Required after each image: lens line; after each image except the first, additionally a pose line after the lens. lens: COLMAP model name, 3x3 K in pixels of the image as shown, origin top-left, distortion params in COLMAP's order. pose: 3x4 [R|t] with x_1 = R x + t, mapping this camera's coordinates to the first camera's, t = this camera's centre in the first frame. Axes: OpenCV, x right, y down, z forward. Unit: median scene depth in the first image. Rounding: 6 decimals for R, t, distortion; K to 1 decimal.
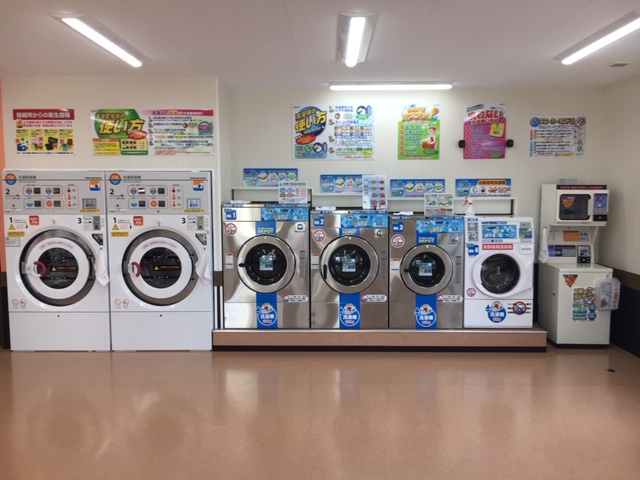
lens RADIAL K [[538.5, 0, 320.0], [0, 538.5, 240.0], [0, 0, 1]] dist [0.015963, -0.011919]
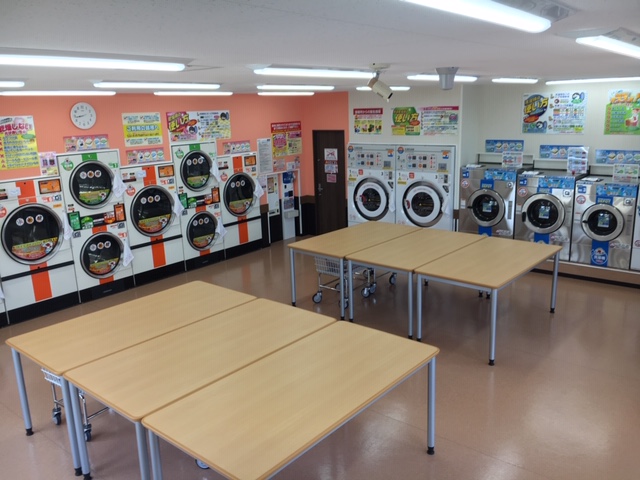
lens RADIAL K [[538.5, 0, 320.0], [0, 538.5, 240.0], [0, 0, 1]] dist [0.015963, -0.011919]
pose [[0.781578, 0.127054, -0.610731, 0.484297], [-0.026583, 0.984933, 0.170883, -0.115643], [0.623241, -0.117323, 0.773179, -0.492553]]
